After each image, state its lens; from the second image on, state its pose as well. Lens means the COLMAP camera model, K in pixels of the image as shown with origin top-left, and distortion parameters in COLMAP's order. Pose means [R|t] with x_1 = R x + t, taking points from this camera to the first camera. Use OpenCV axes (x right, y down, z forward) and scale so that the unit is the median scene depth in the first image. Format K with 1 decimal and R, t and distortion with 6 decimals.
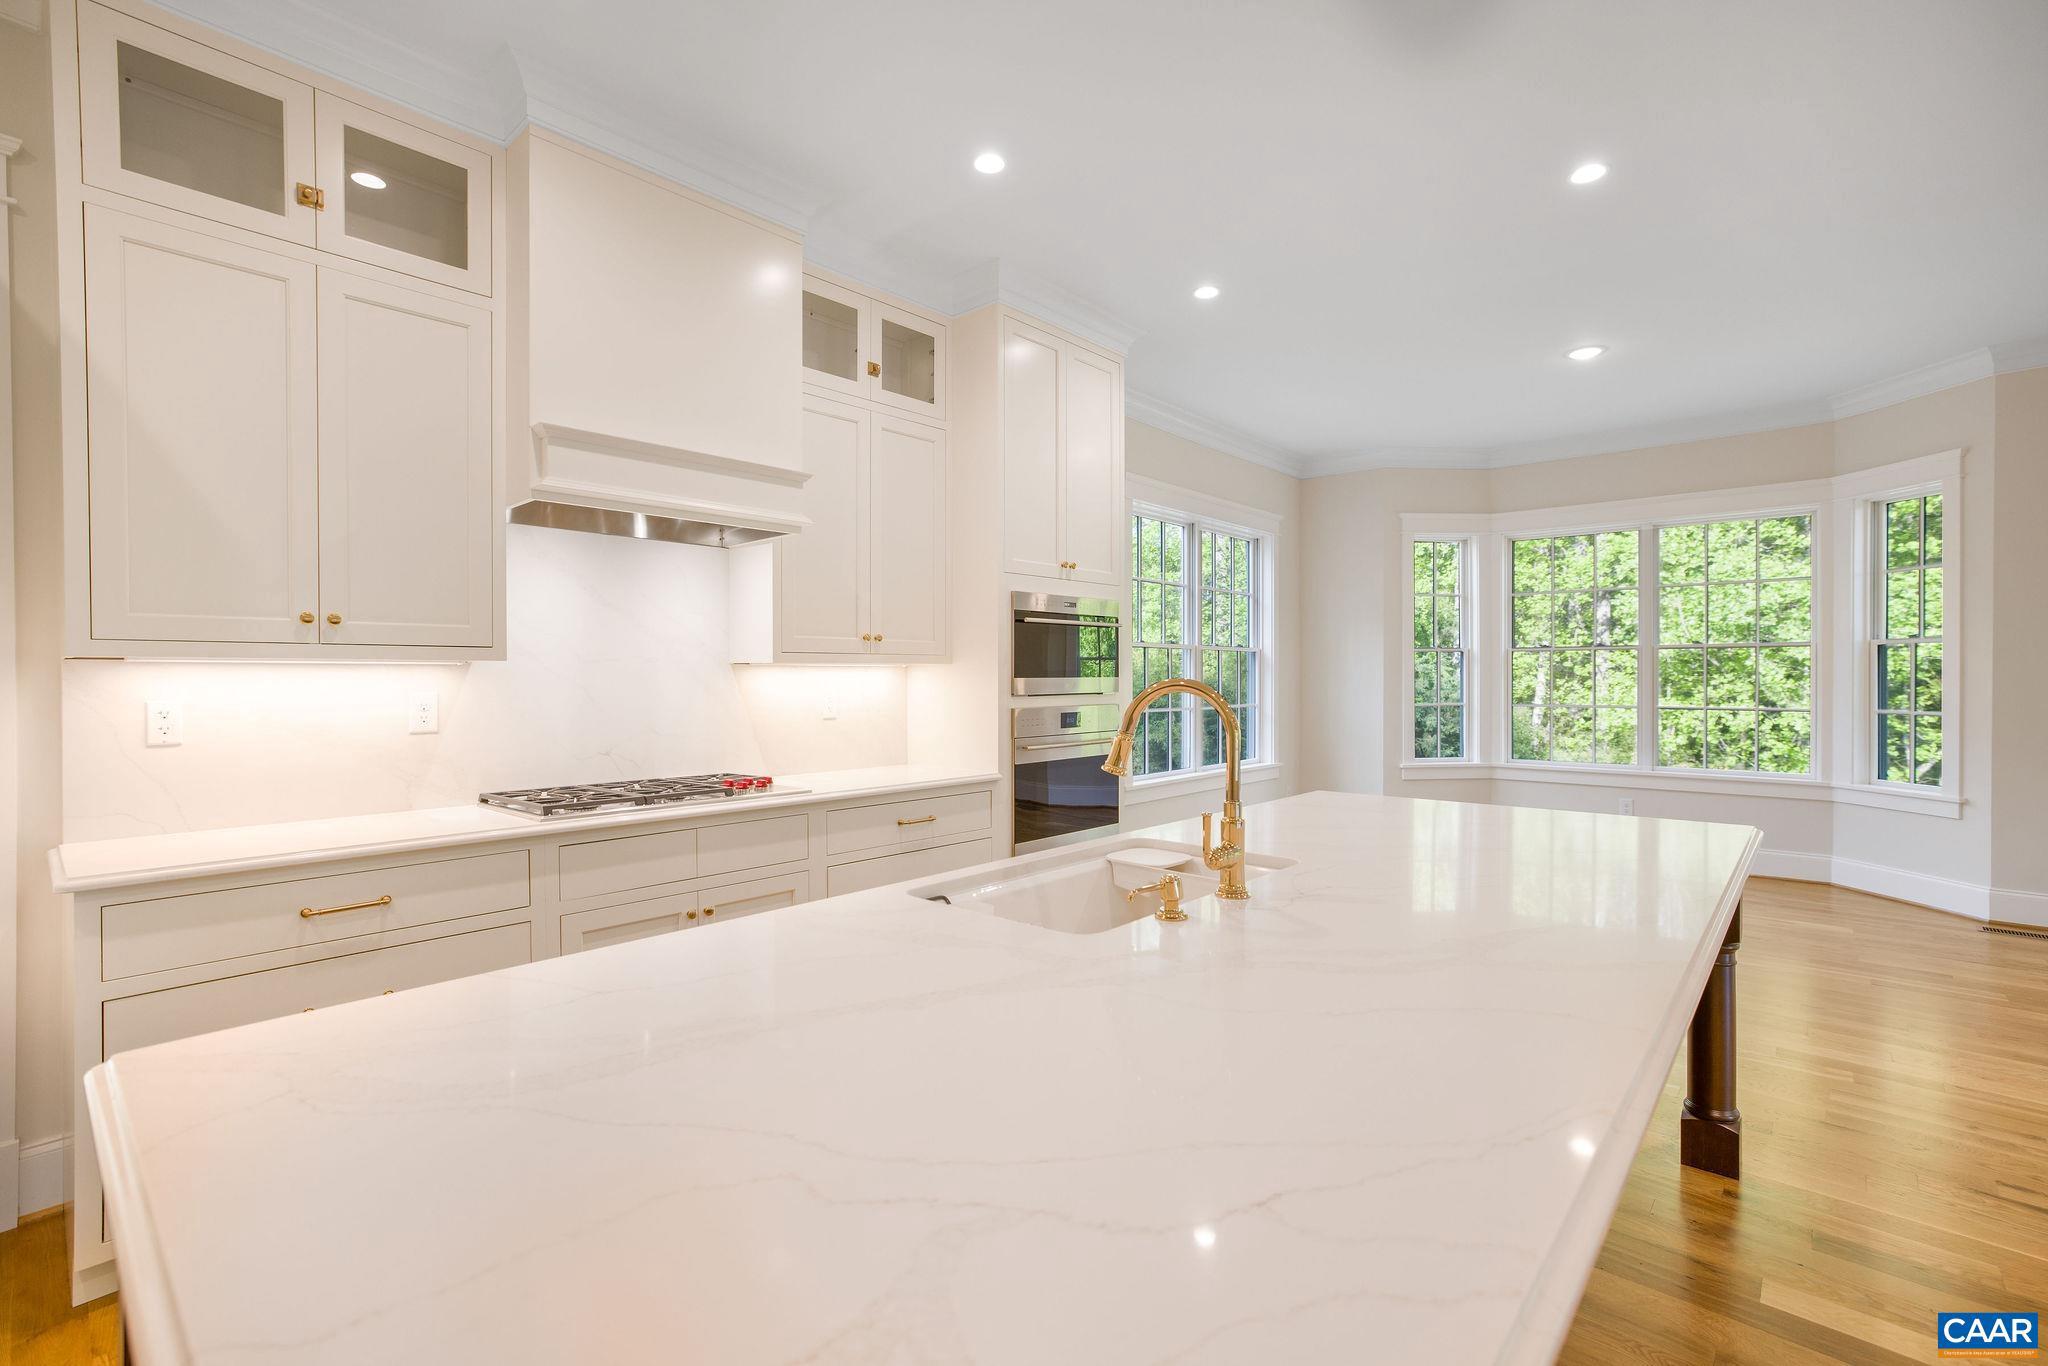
lens RADIAL K [[912.7, 0, 1024.0], [0, 912.7, 683.0], [0, 0, 1]] dist [0.001707, 0.000130]
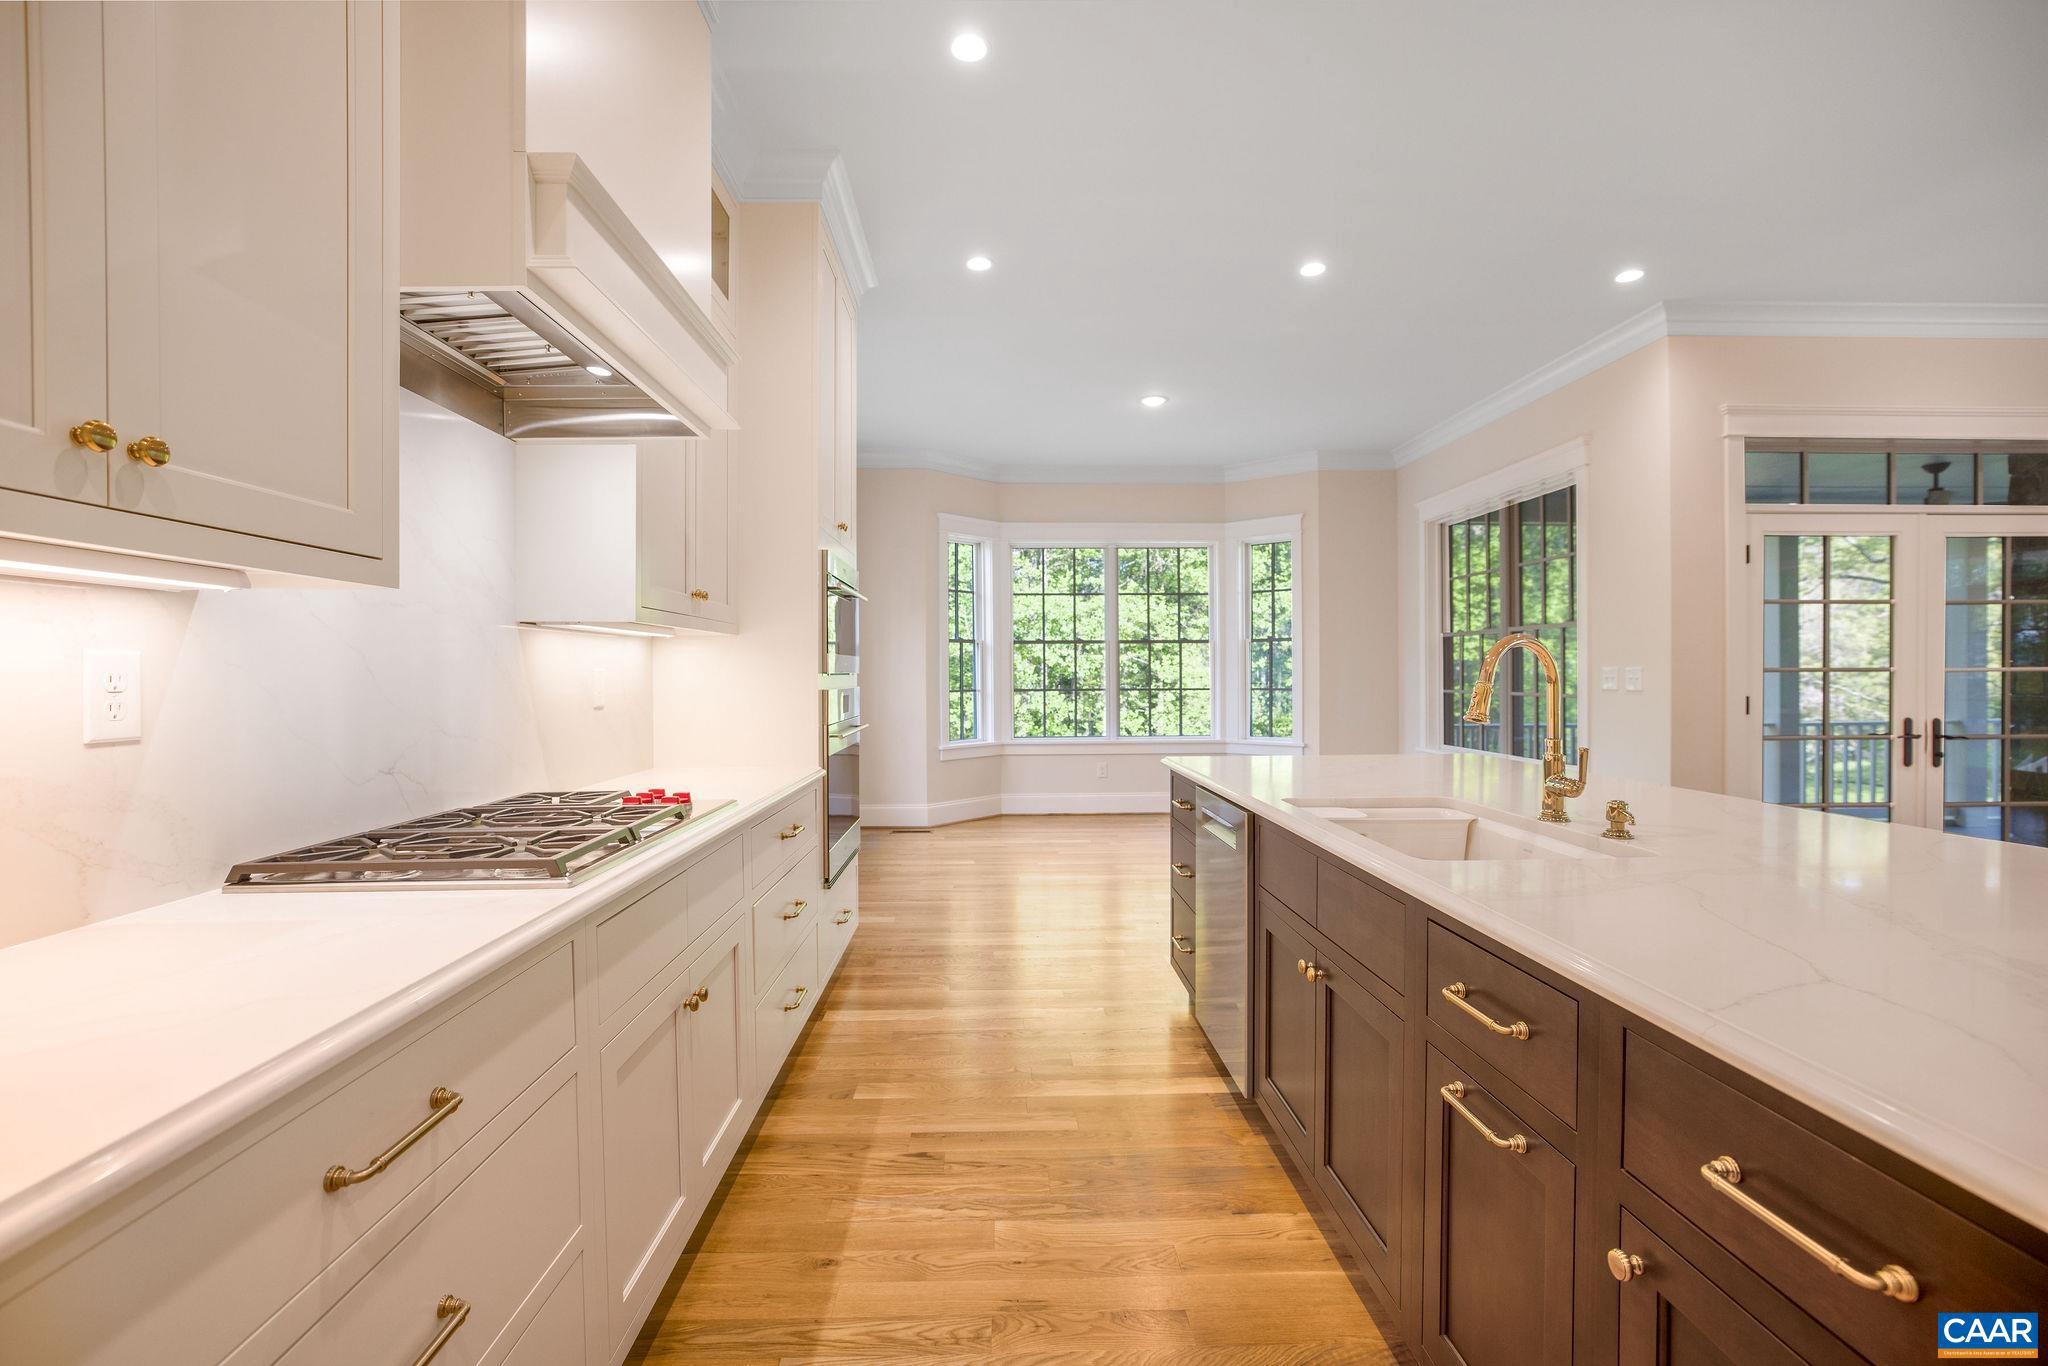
lens RADIAL K [[912.7, 0, 1024.0], [0, 912.7, 683.0], [0, 0, 1]] dist [0.001707, 0.000130]
pose [[0.732532, -0.010357, 0.680654, -0.365828], [0.010615, 0.999936, 0.003792, 0.016752], [-0.680650, 0.004448, 0.732595, 0.216858]]
